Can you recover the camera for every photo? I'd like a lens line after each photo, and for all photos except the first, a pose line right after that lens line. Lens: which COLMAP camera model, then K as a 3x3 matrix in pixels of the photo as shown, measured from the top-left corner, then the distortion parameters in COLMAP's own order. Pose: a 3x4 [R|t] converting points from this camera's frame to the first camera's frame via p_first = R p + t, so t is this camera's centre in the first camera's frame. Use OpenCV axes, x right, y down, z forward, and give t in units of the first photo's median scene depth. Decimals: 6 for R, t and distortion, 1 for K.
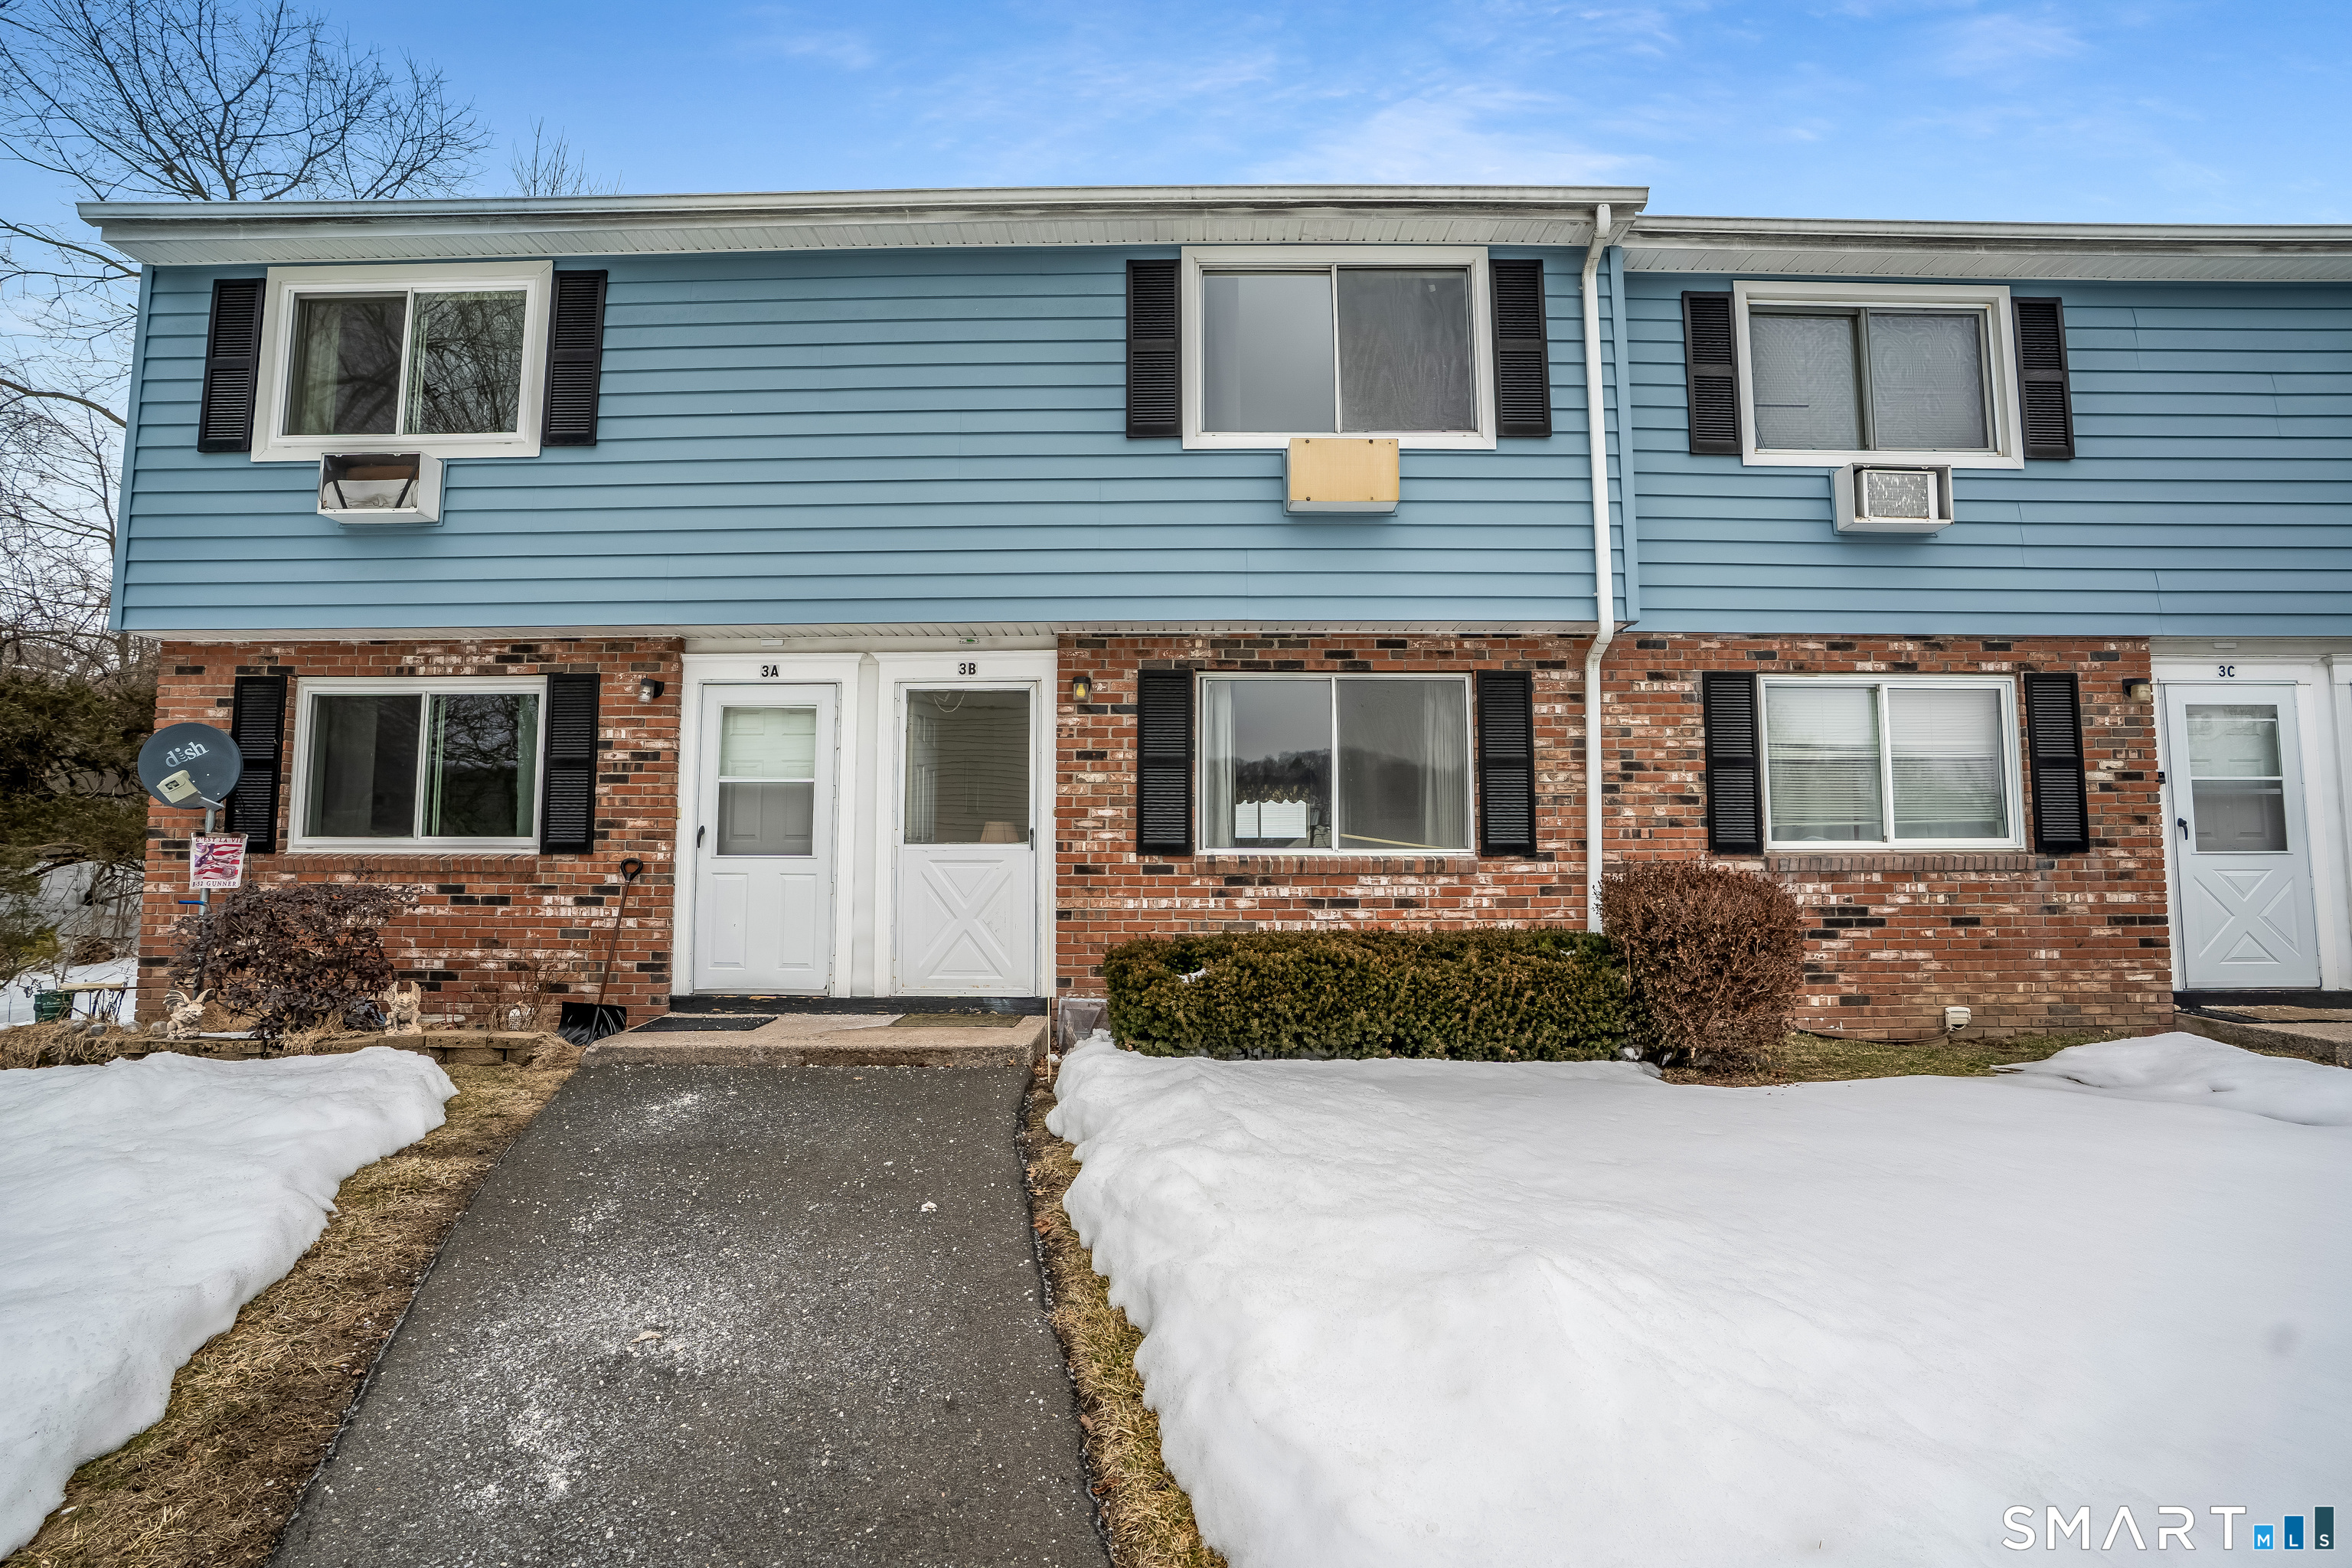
lens RADIAL K [[1132.8, 0, 1176.0], [0, 1132.8, 784.0], [0, 0, 1]] dist [-0.073478, 0.035906]
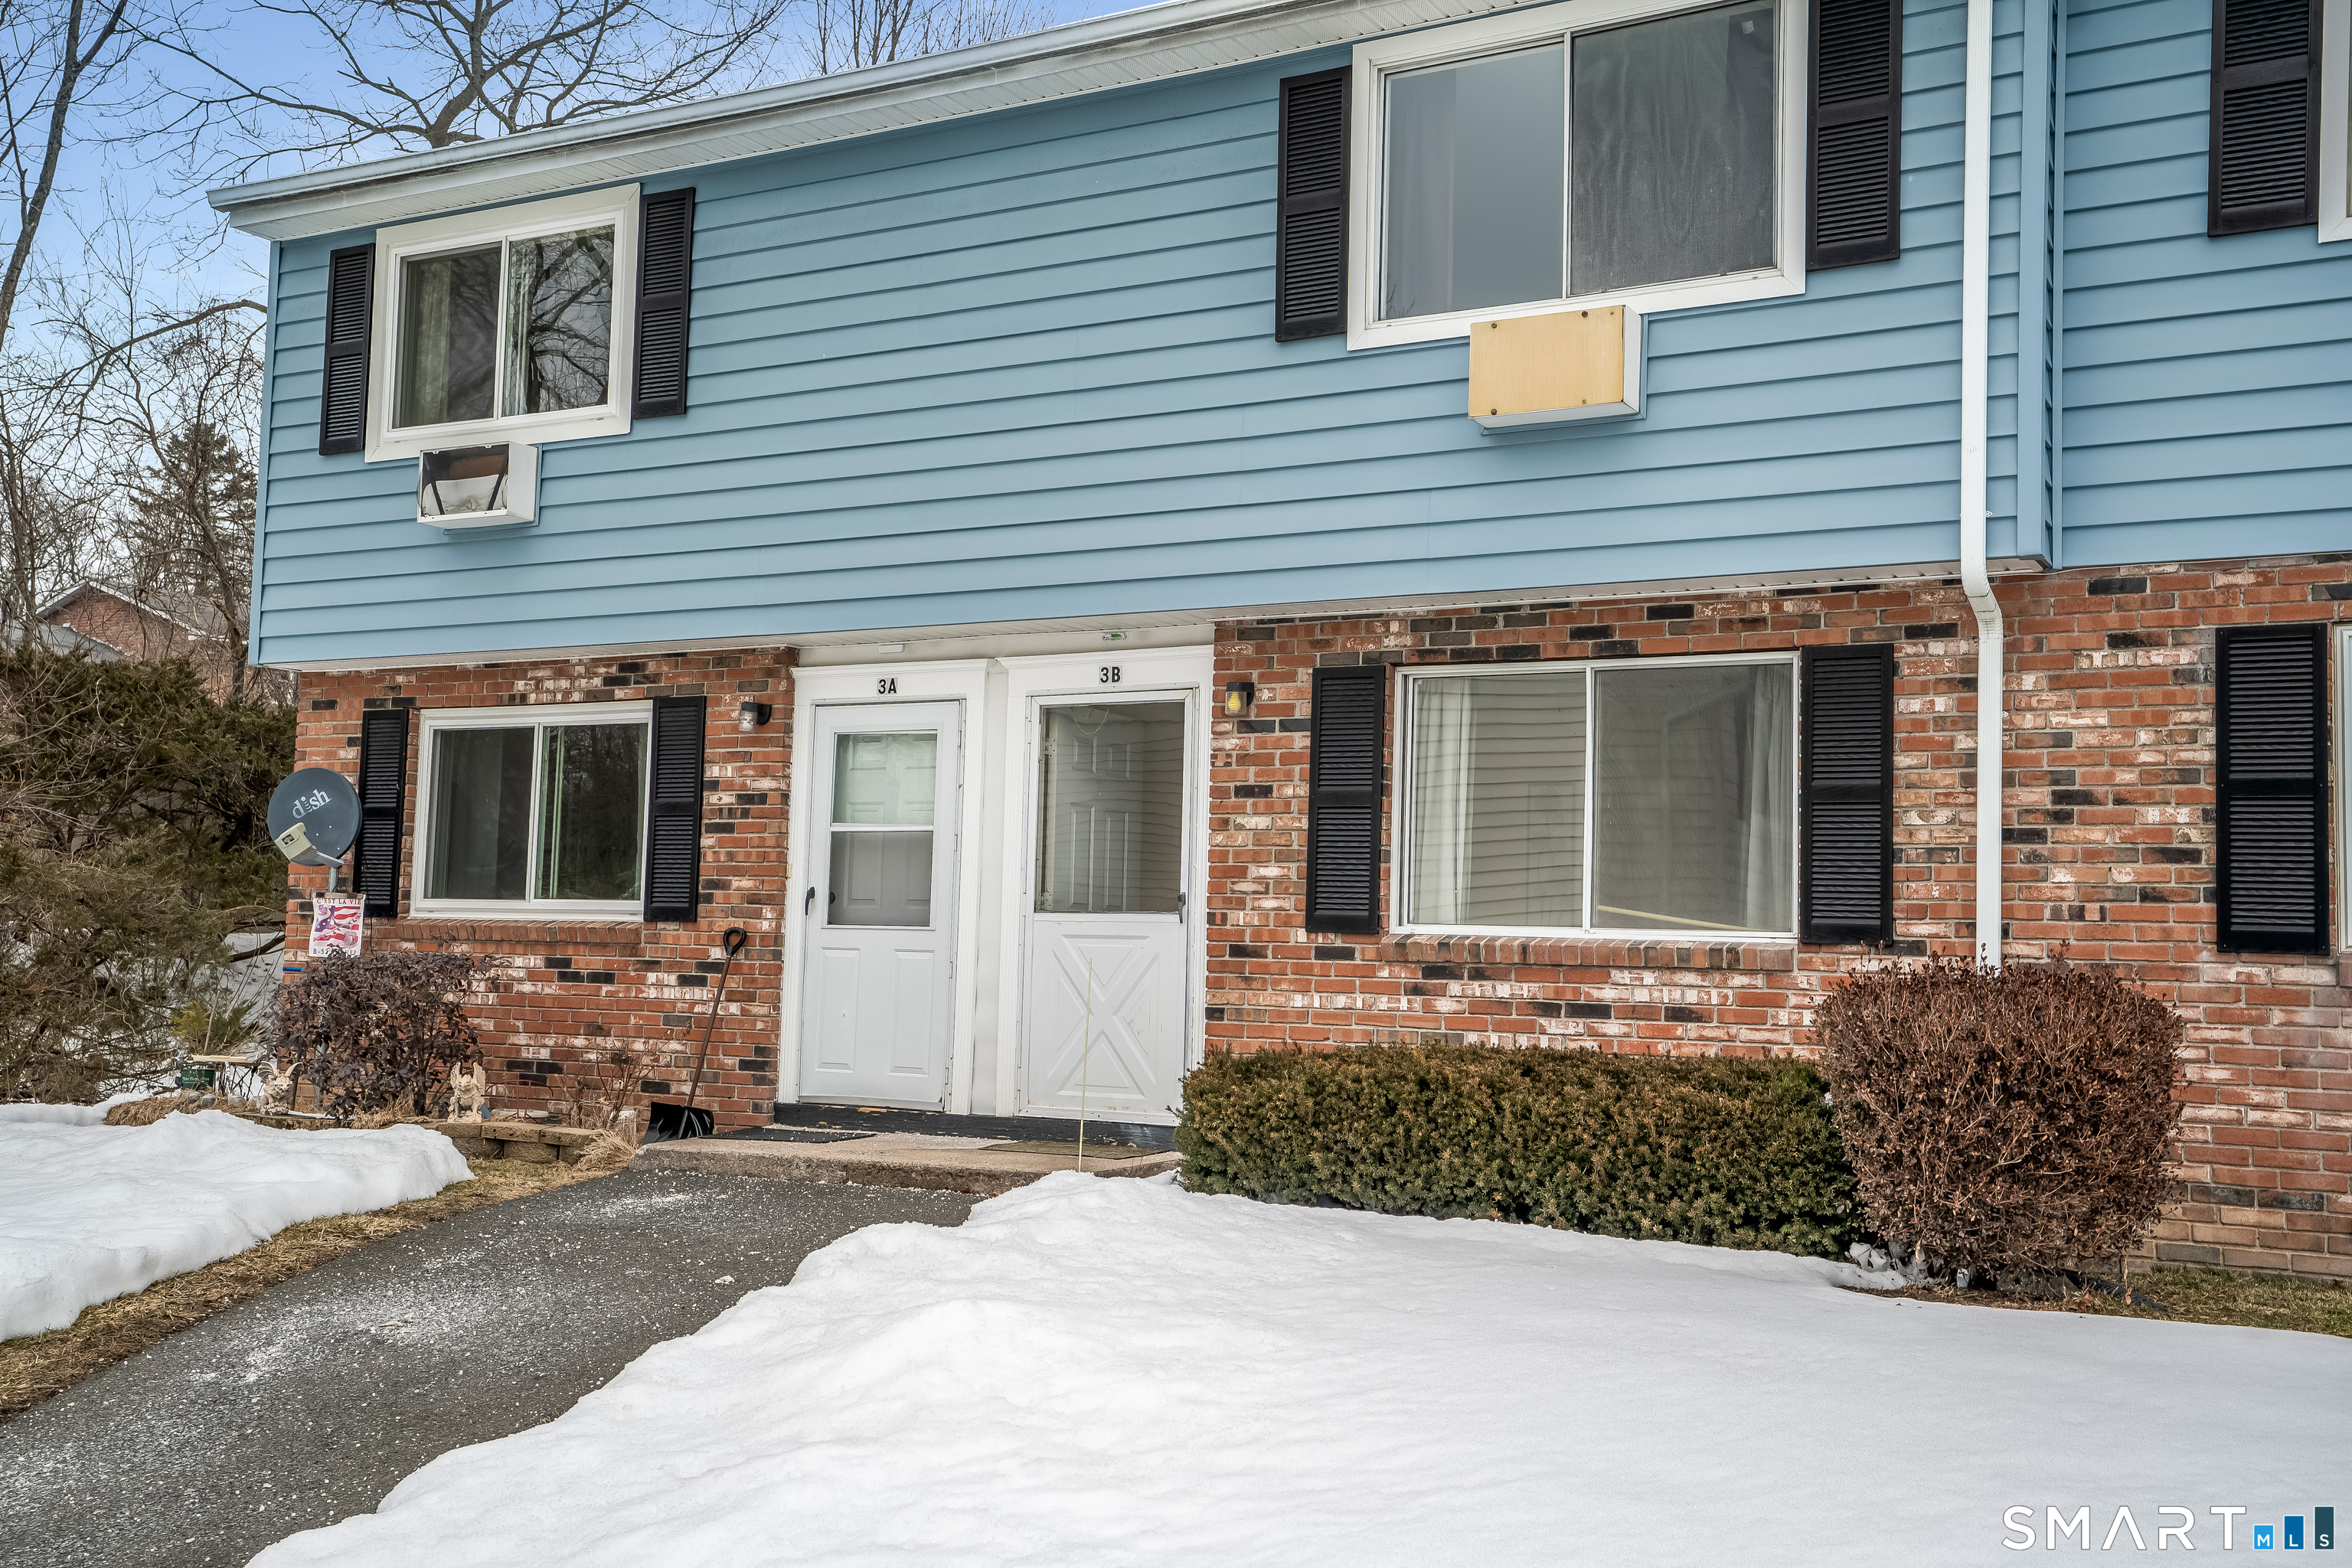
lens RADIAL K [[2472.2, 0, 1176.0], [0, 2472.2, 784.0], [0, 0, 1]] dist [0.111357, 0.015255]
pose [[0.865539, -0.013923, -0.500648, 0.667489], [0.010294, 0.999897, -0.010010, -0.014819], [0.500736, 0.003511, 0.865593, -0.375438]]
